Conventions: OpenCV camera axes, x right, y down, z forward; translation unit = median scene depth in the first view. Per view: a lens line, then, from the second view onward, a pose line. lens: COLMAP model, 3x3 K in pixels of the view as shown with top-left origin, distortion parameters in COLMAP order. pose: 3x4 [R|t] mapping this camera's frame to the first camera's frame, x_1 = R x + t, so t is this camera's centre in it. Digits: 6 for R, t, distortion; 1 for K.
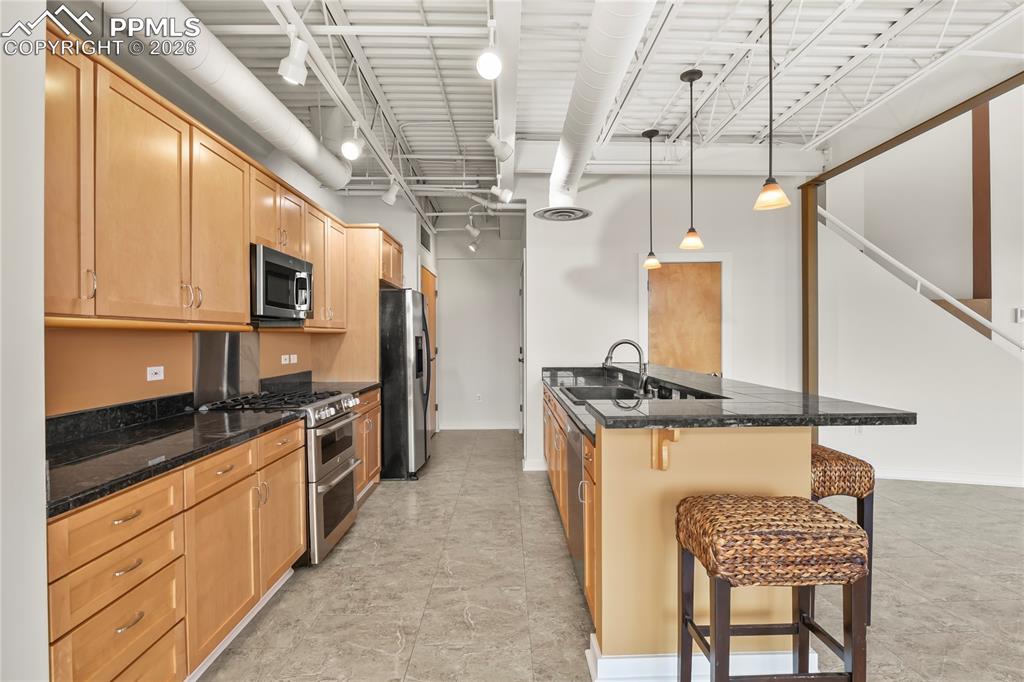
lens RADIAL K [[497.5, 0, 518.2], [0, 497.5, 343.6], [0, 0, 1]] dist [-0.008765, -0.003624]
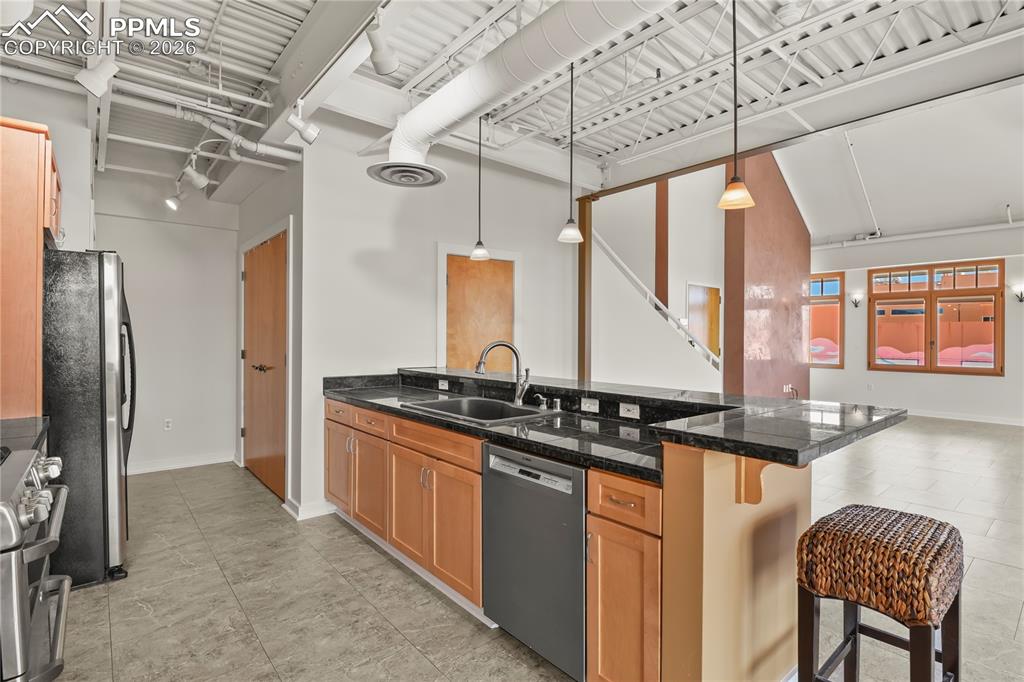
lens RADIAL K [[497.5, 0, 516.3], [0, 497.5, 341.1], [0, 0, 1]] dist [-0.008765, -0.003624]
pose [[0.776965, 0.004388, 0.629528, -0.238442], [-0.000390, 0.999979, -0.006490, -0.001917], [-0.629543, 0.004797, 0.776951, 0.282748]]
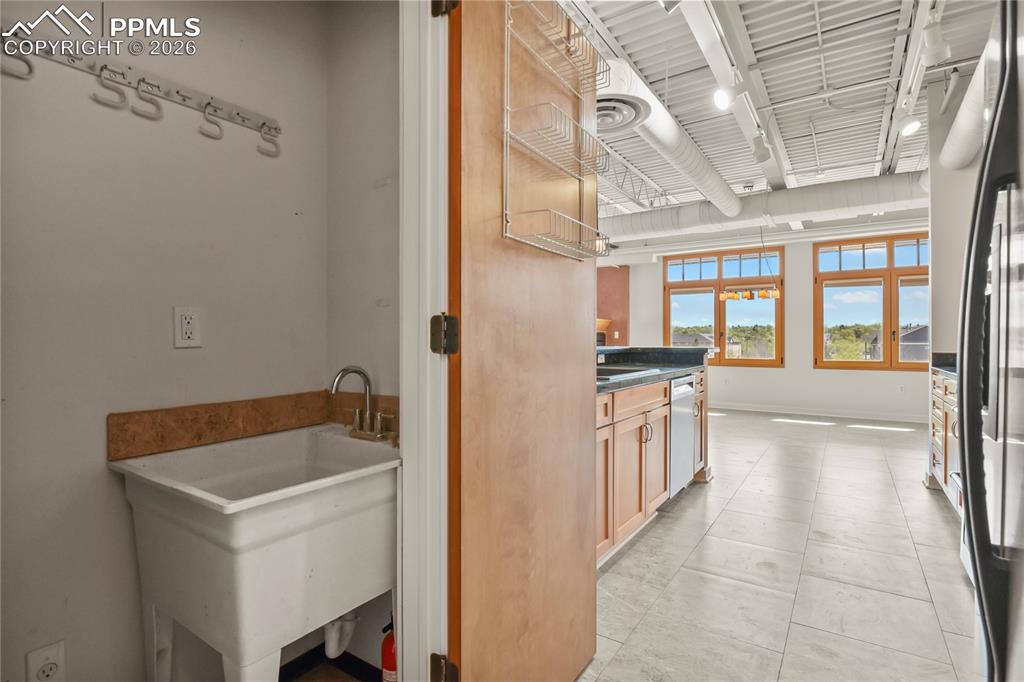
lens RADIAL K [[497.5, 0, 519.3], [0, 497.5, 335.3], [0, 0, 1]] dist [-0.008765, -0.003624]
pose [[-0.819482, 0.008504, 0.573041, -0.183057], [0.010352, 0.999946, -0.000036, 0.029971], [-0.573011, 0.005903, -0.819527, 1.502511]]
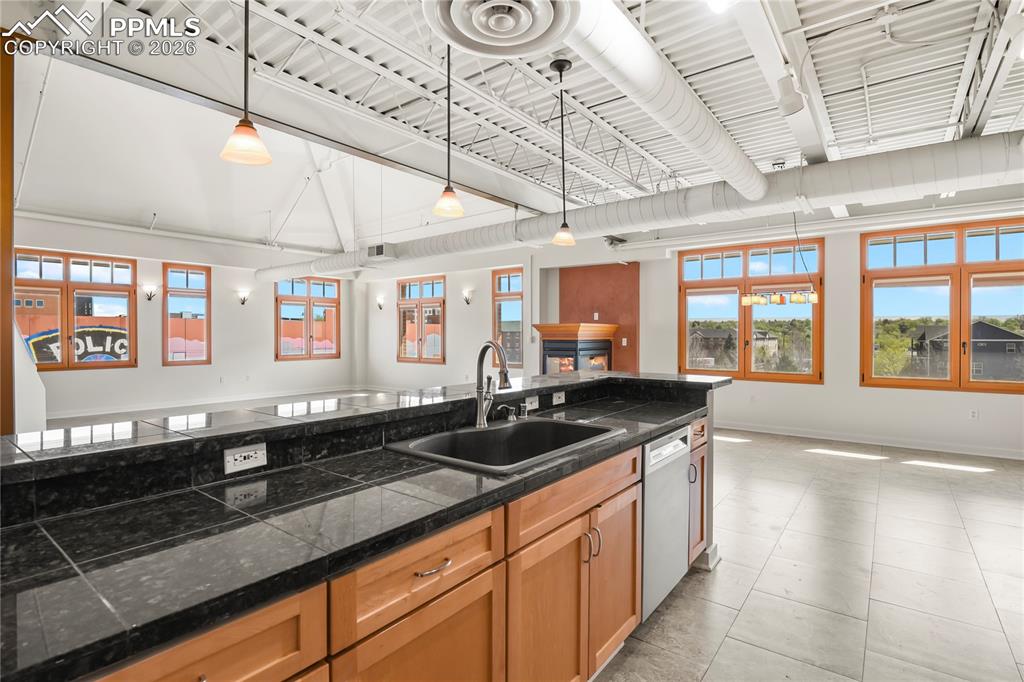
lens RADIAL K [[497.5, 0, 520.7], [0, 497.5, 336.5], [0, 0, 1]] dist [-0.008765, -0.003624]
pose [[-0.784871, 0.001191, 0.619658, -0.147591], [0.011275, 0.999860, 0.012360, -0.016825], [-0.619557, 0.016688, -0.784774, 1.204545]]
